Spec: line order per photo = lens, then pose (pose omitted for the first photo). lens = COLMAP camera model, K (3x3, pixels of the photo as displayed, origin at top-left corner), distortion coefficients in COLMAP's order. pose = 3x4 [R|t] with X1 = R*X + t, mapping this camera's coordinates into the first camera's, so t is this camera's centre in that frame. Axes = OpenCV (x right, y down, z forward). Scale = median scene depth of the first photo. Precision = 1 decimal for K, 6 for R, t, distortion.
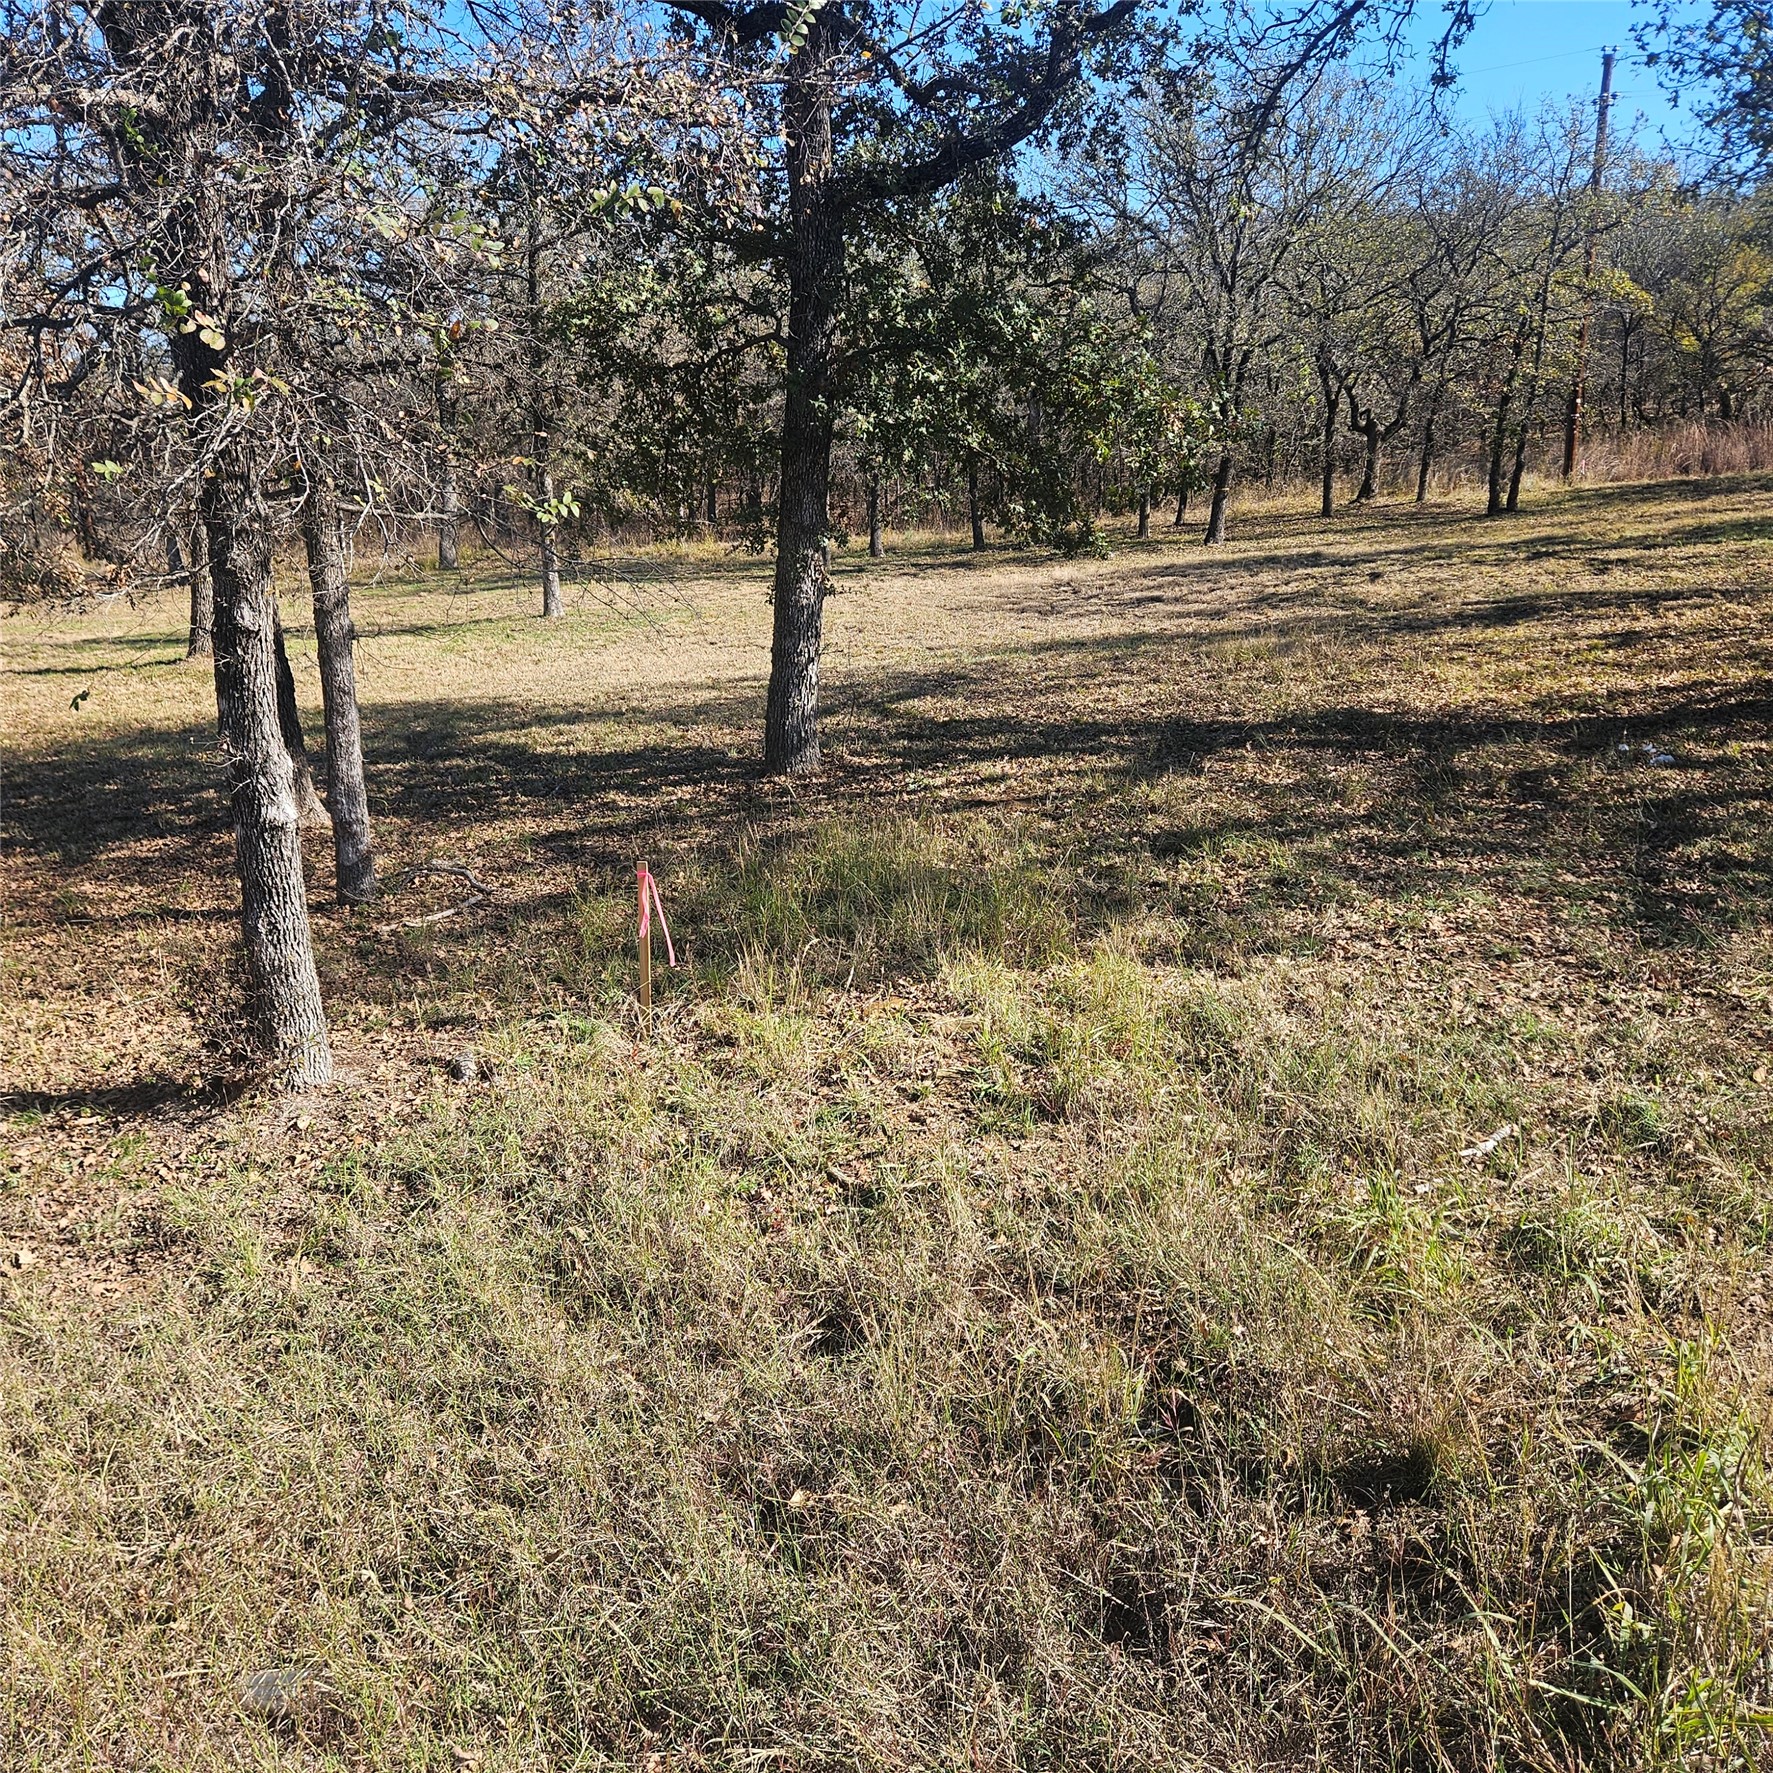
lens RADIAL K [[1577.0, 0, 873.2], [0, 1577.0, 856.9], [0, 0, 1]] dist [0.096889, -0.091412]
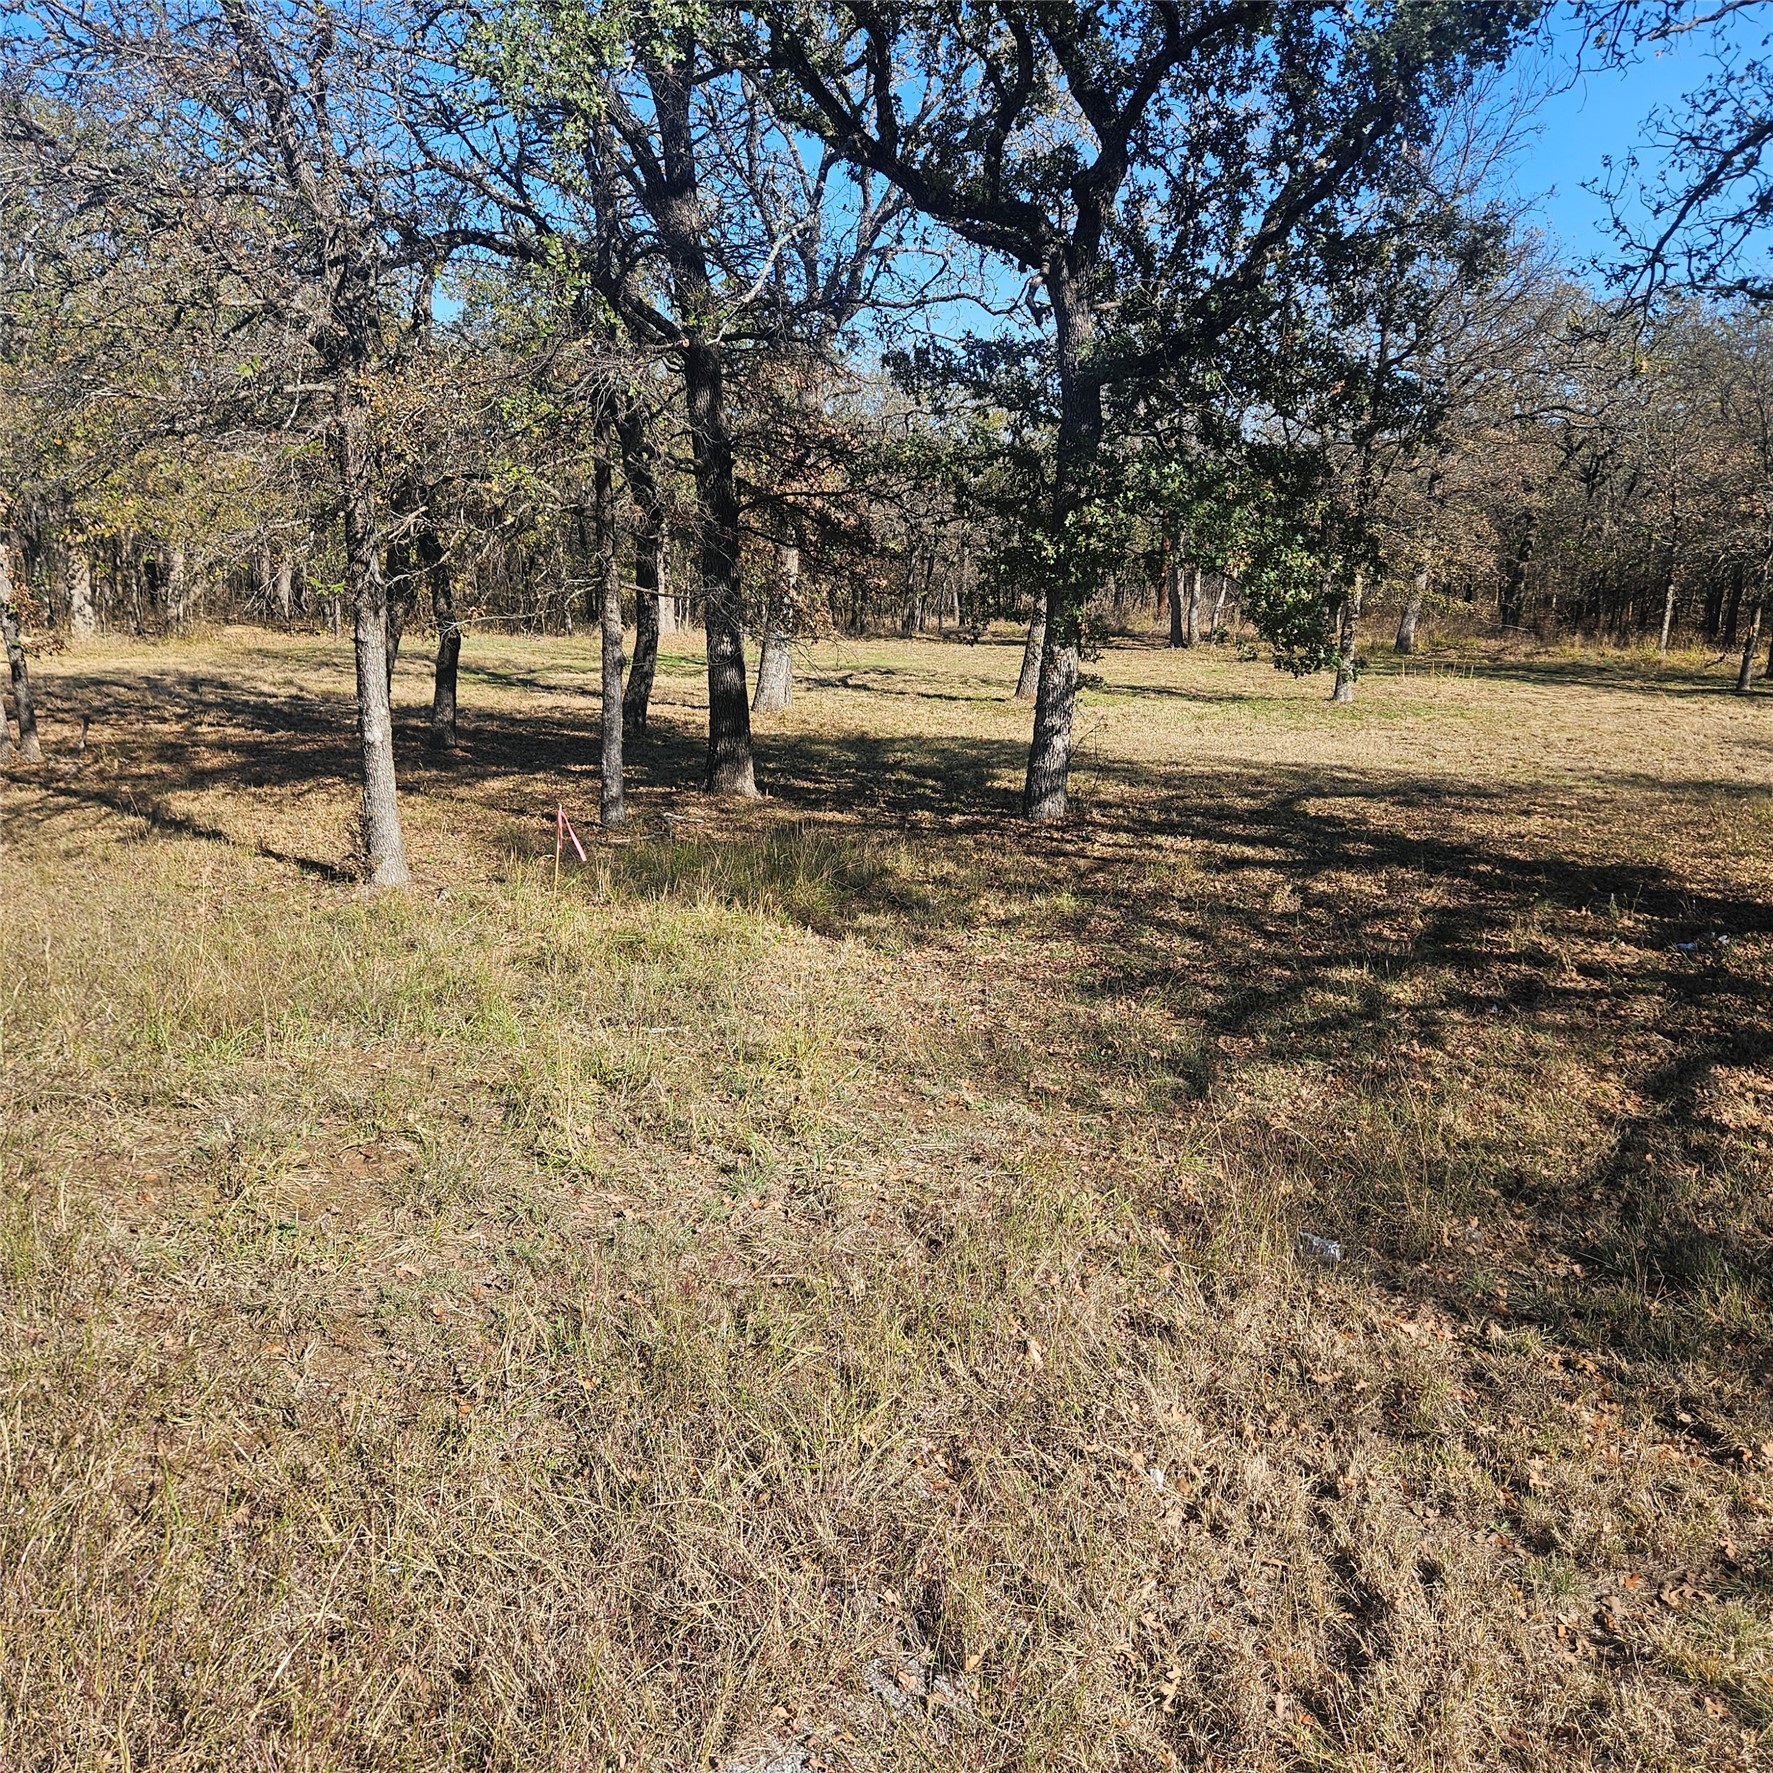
lens RADIAL K [[1577.0, 0, 935.9], [0, 1577.0, 888.0], [0, 0, 1]] dist [0.096889, -0.091412]
pose [[0.766944, 0.192218, -0.612249, 0.319609], [-0.209870, 0.976750, 0.043757, -0.017558], [0.606425, 0.094933, 0.789453, -0.021867]]
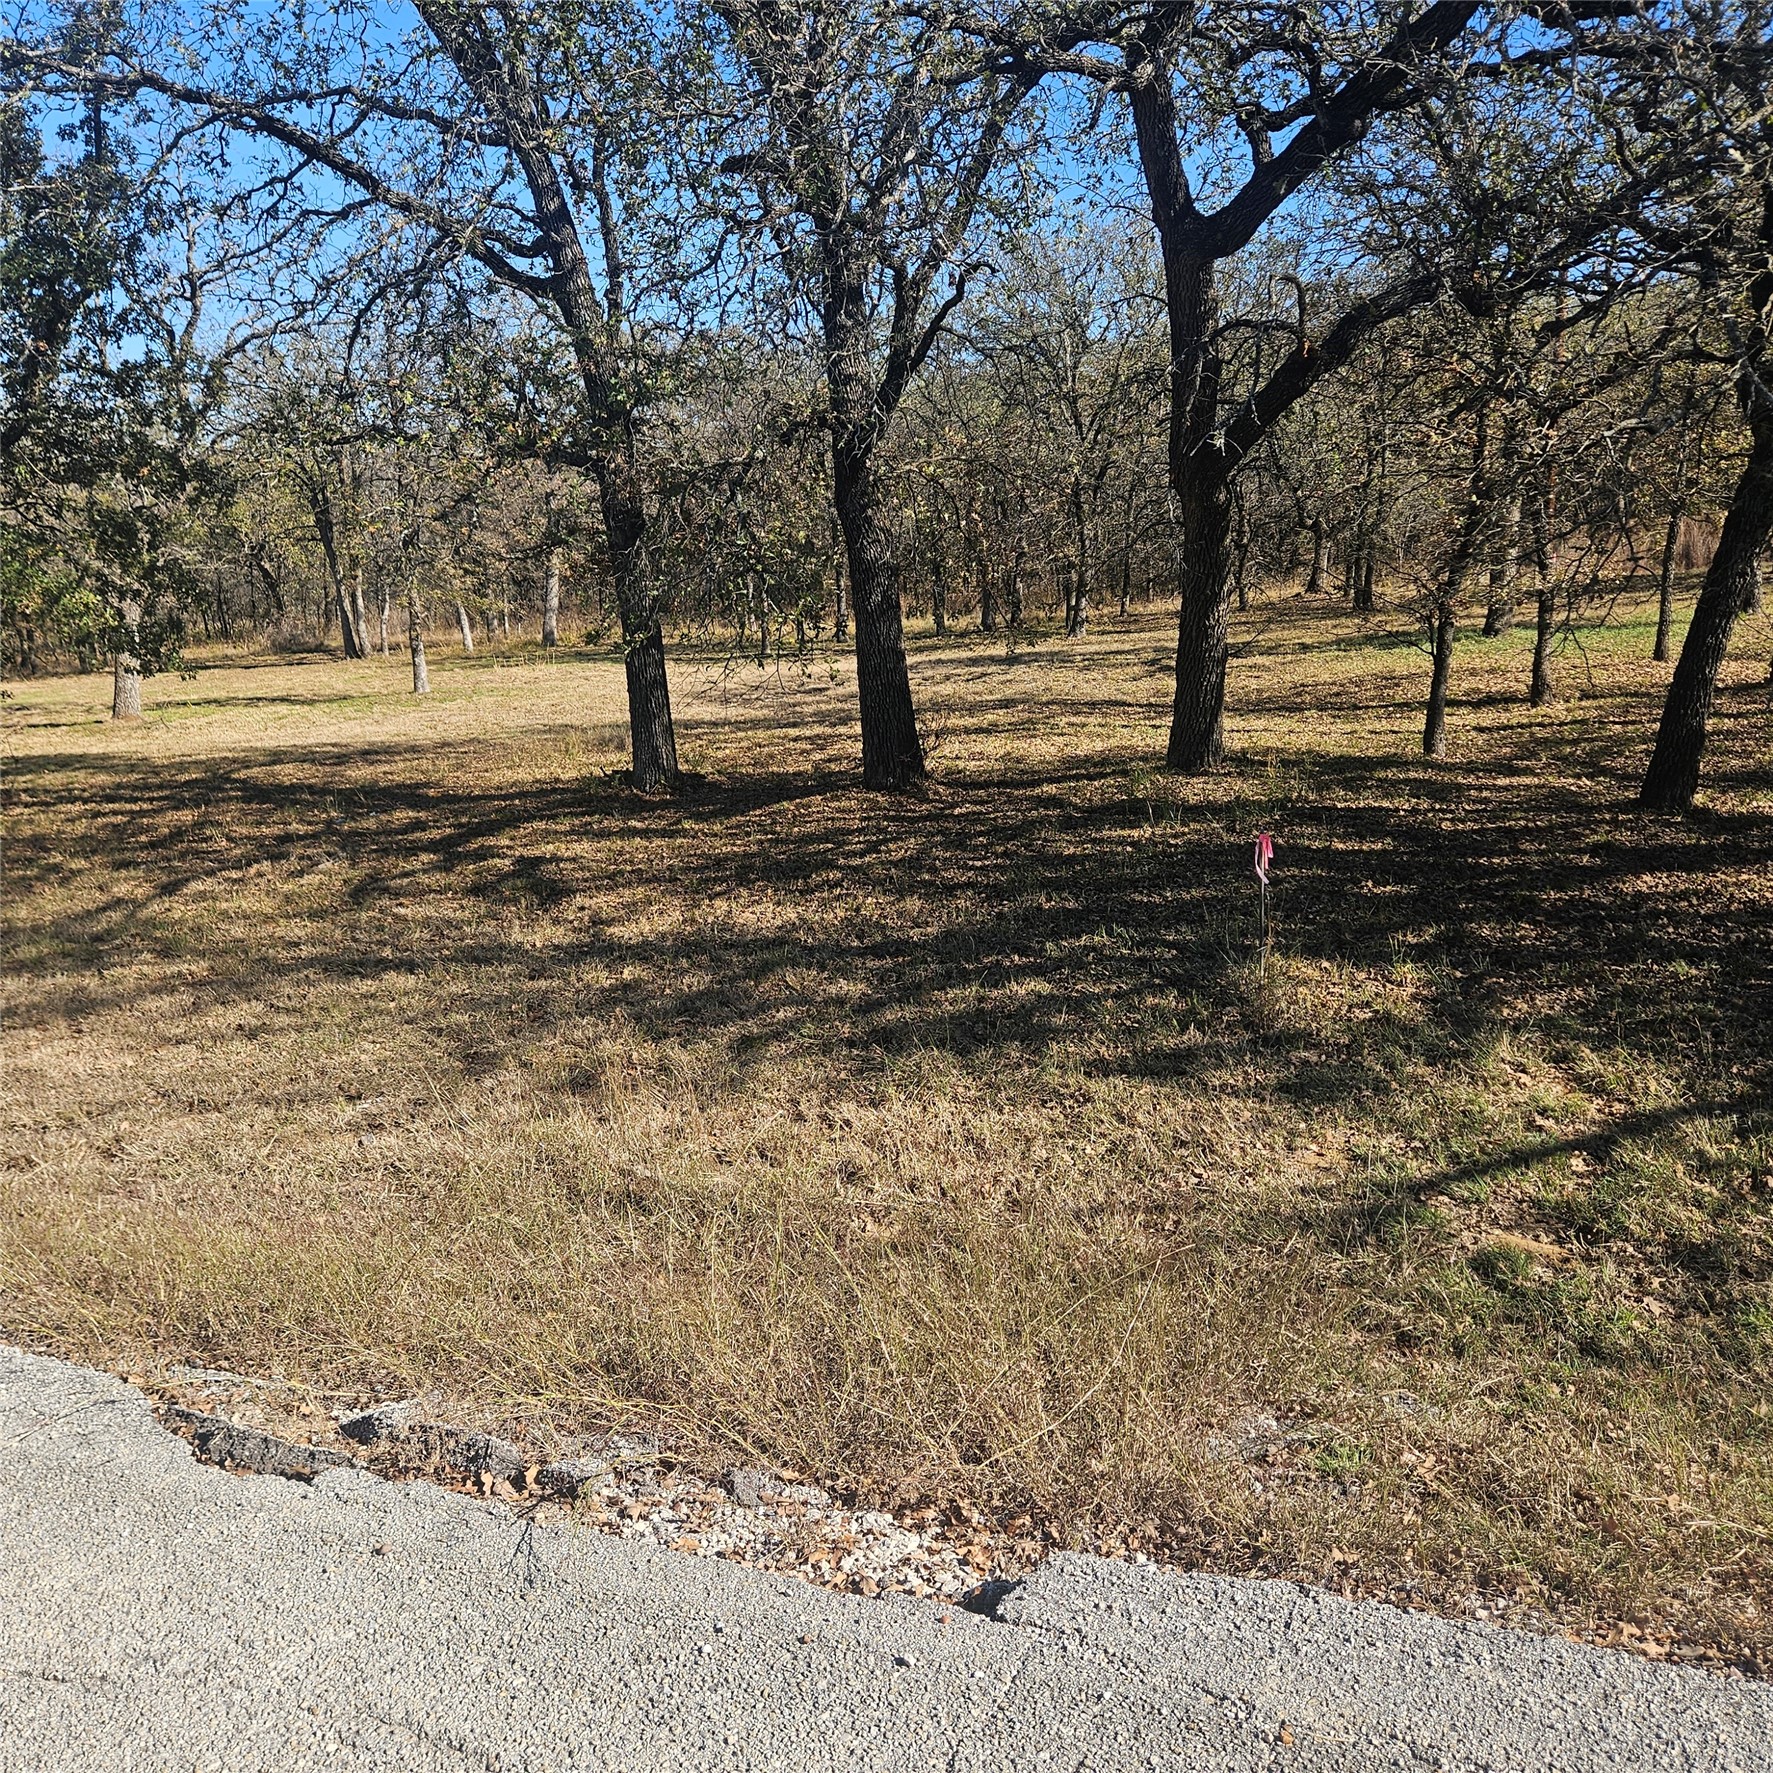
lens RADIAL K [[1577.0, 0, 880.1], [0, 1577.0, 861.6], [0, 0, 1]] dist [0.096889, -0.091412]
pose [[0.952772, 0.051039, -0.299368, 0.619589], [-0.060725, 0.997886, -0.023135, -0.007080], [0.297554, 0.040222, 0.953857, -0.138615]]
